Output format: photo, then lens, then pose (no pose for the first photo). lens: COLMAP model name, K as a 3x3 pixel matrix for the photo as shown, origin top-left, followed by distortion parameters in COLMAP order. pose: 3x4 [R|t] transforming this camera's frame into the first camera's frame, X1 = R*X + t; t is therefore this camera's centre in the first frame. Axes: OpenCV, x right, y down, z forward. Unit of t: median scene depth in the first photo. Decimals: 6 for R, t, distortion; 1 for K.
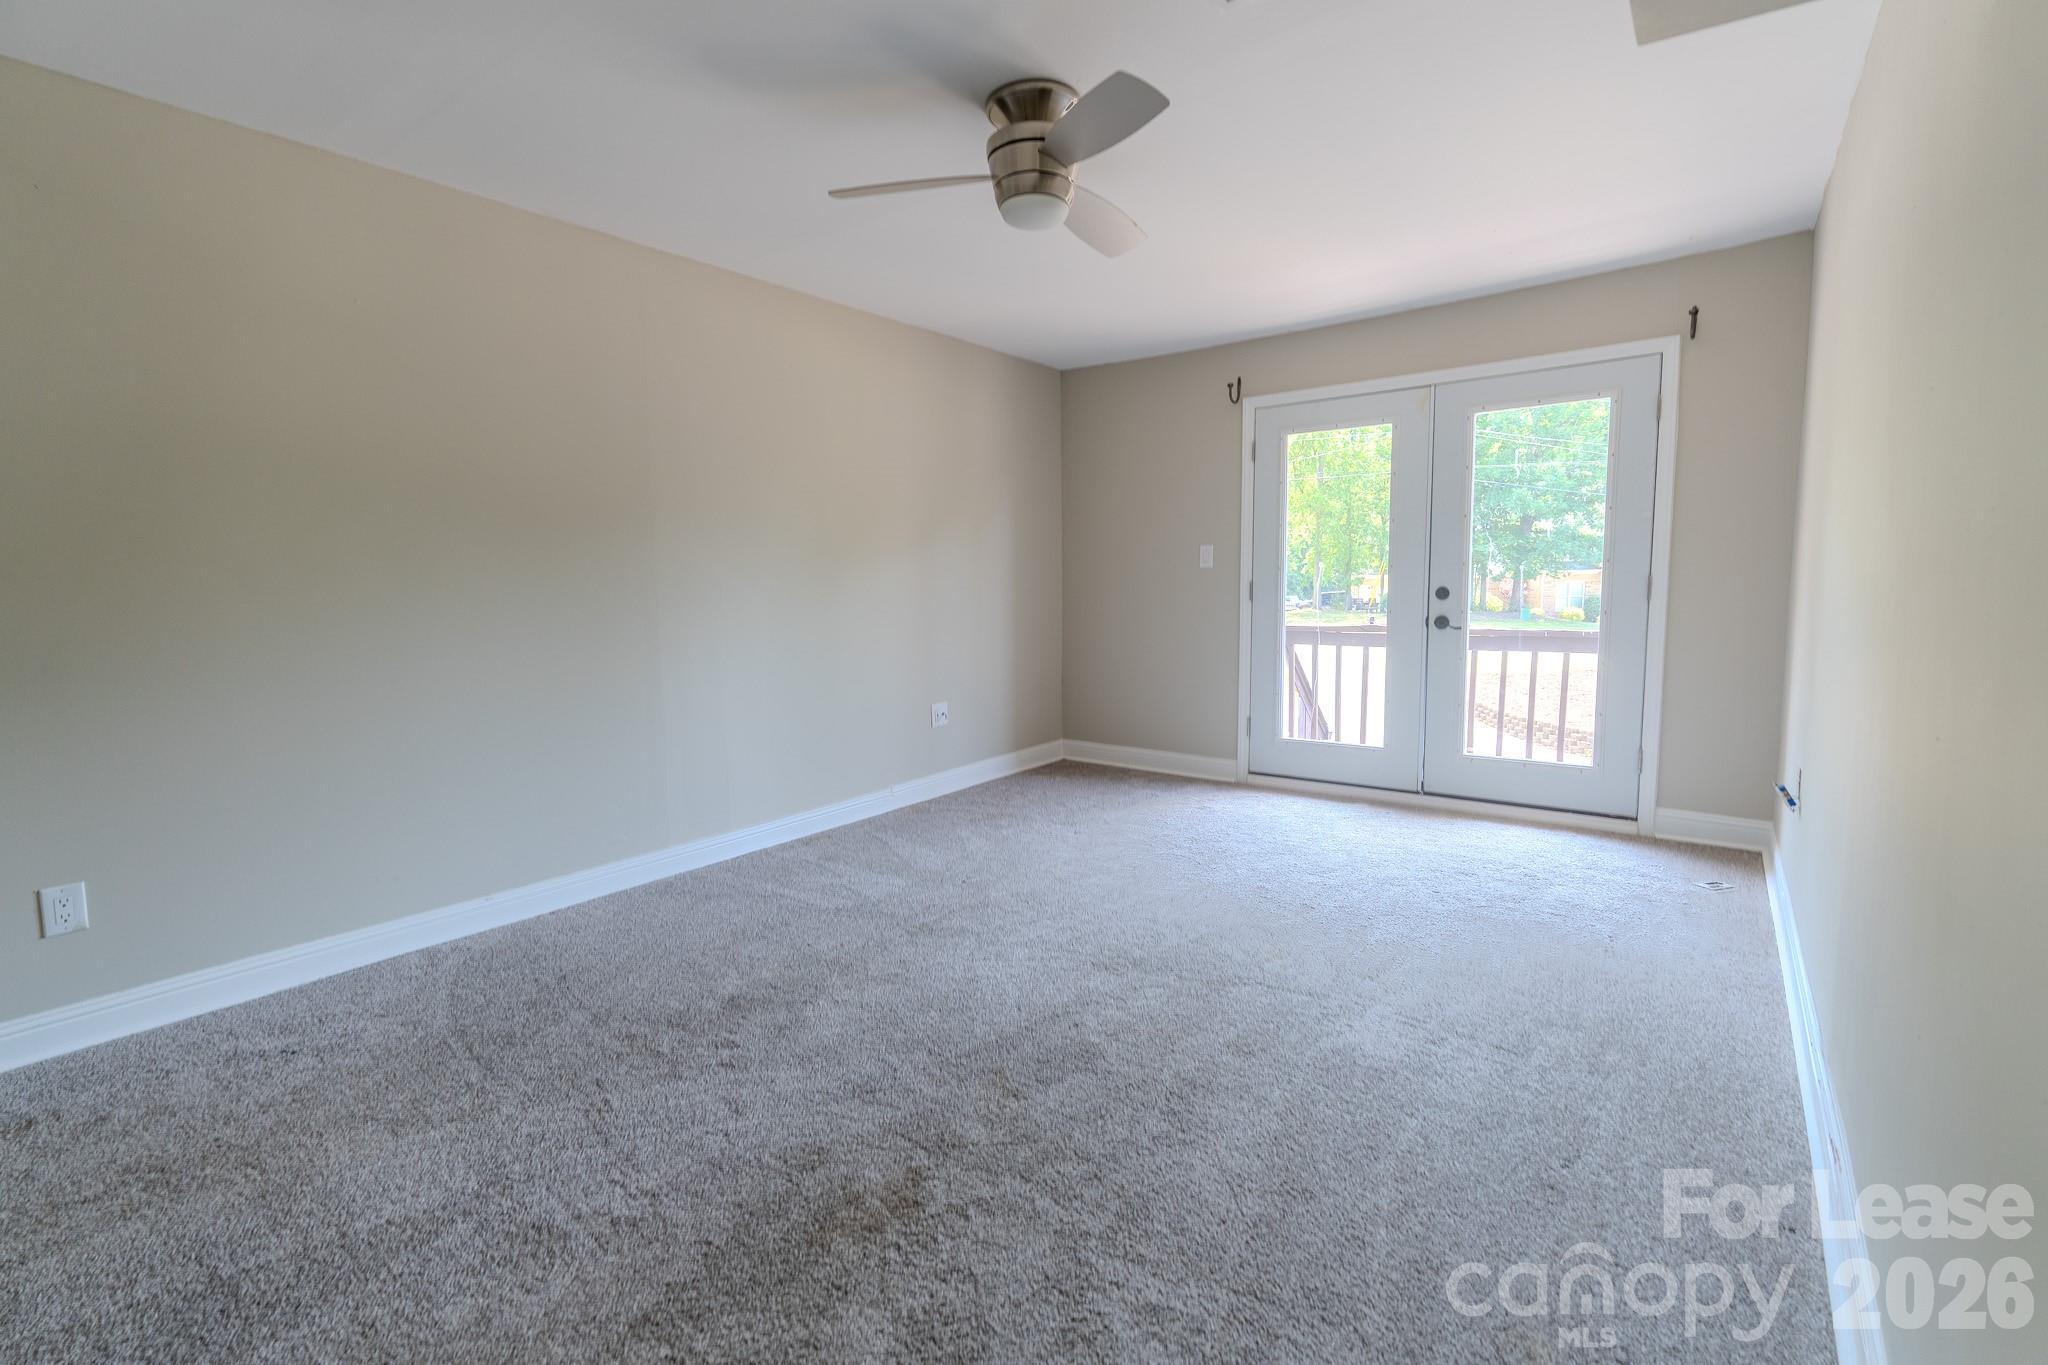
lens RADIAL K [[910.1, 0, 1043.0], [0, 910.1, 674.9], [0, 0, 1]] dist [-0.004420, 0.000228]
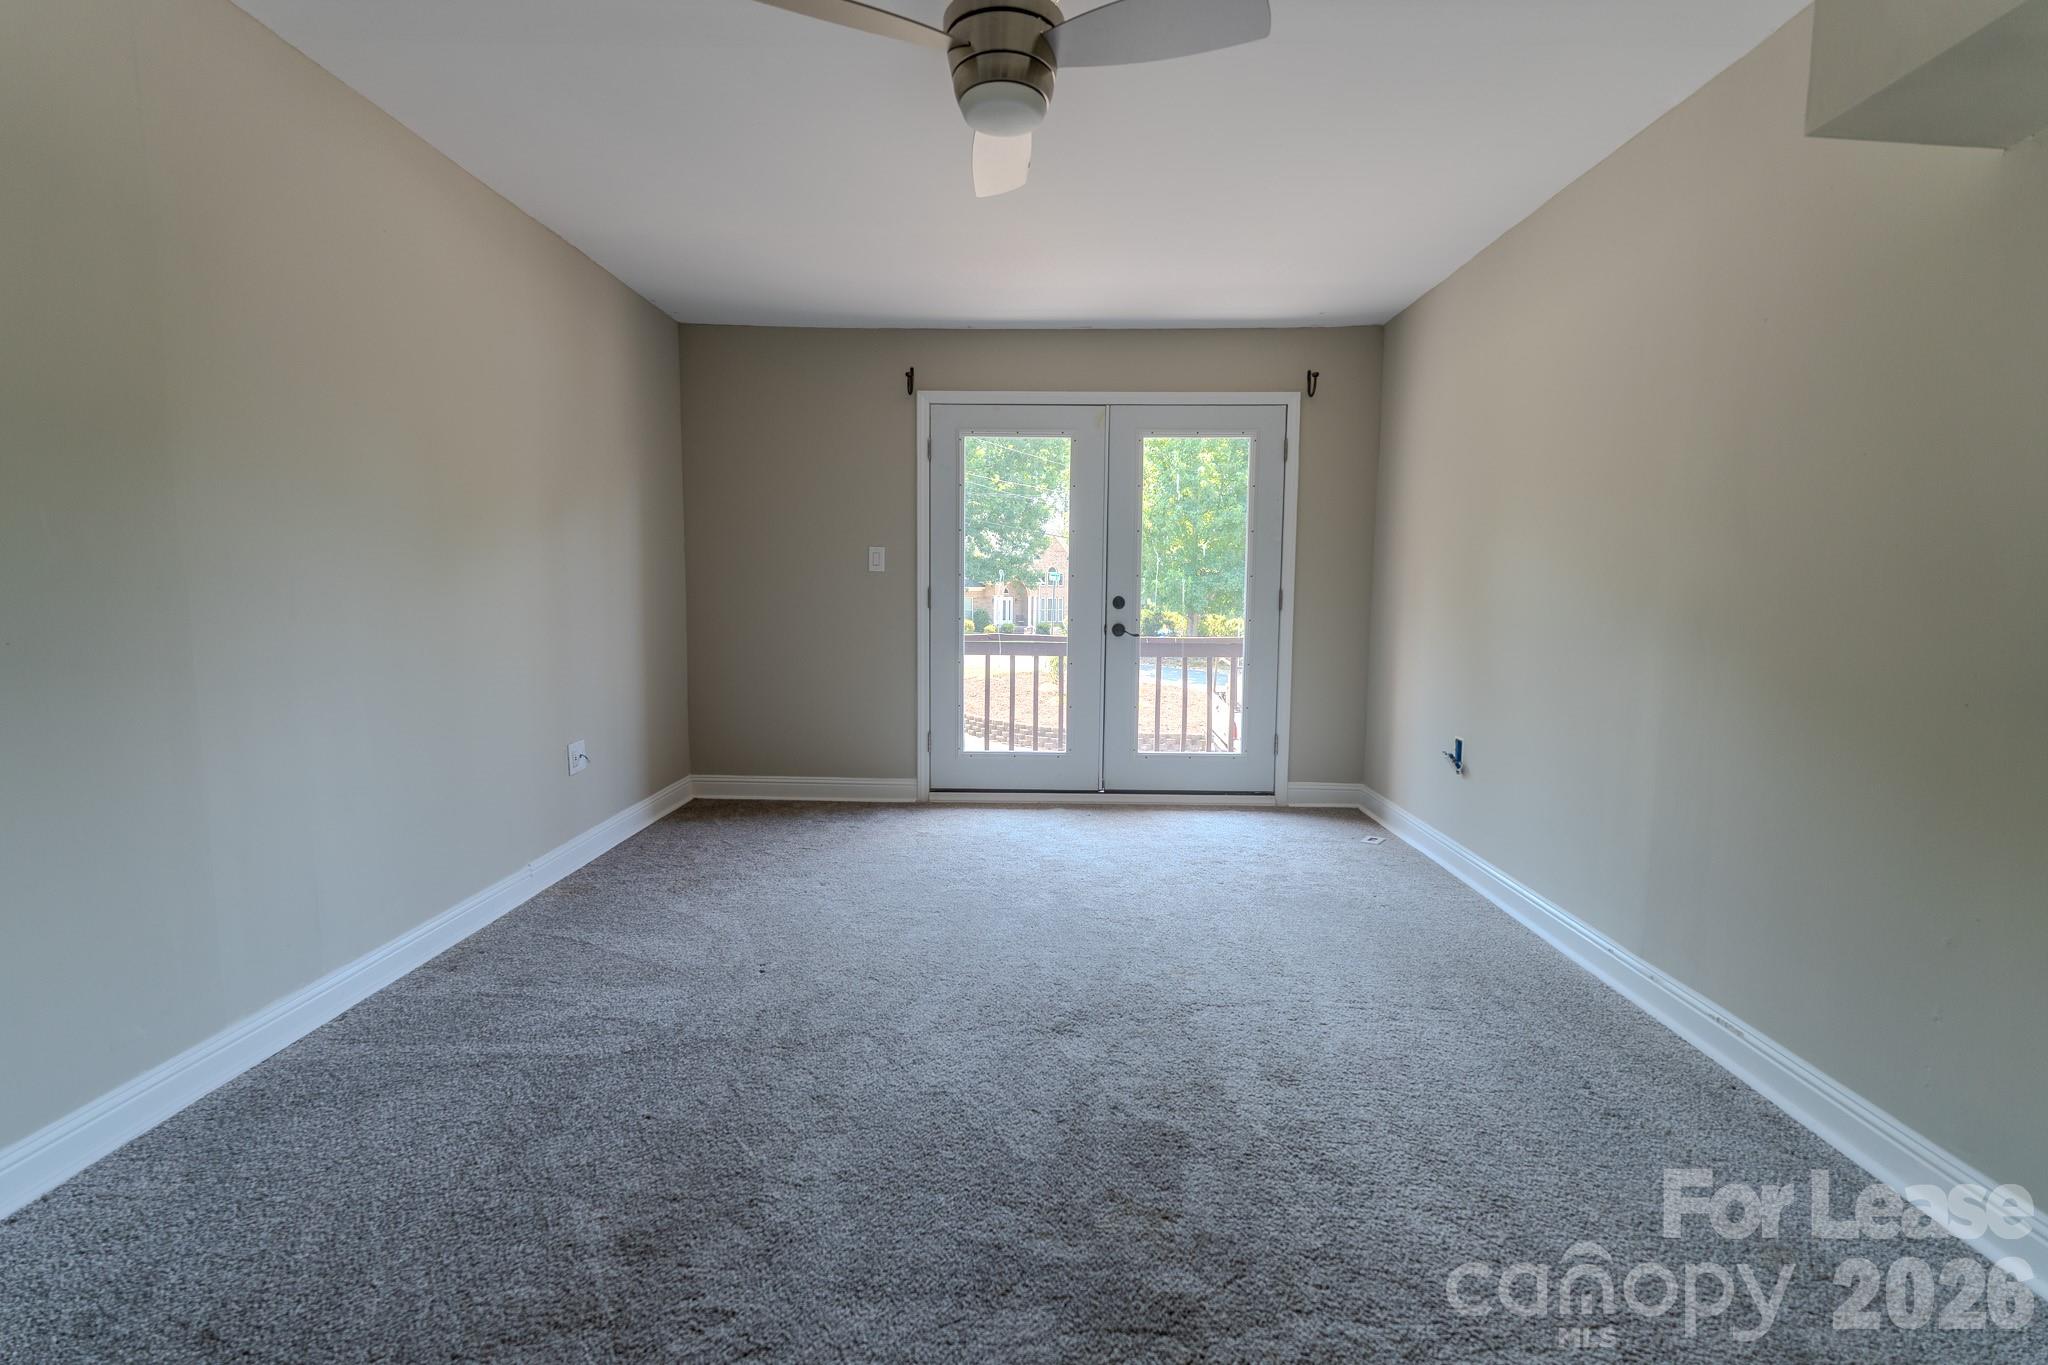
lens RADIAL K [[910.1, 0, 1030.1], [0, 910.1, 693.4], [0, 0, 1]] dist [-0.004420, 0.000228]
pose [[0.803790, -0.043693, 0.593307, -0.310090], [0.039314, 0.999020, 0.020310, -0.010404], [-0.593613, 0.007000, 0.804720, 0.225897]]
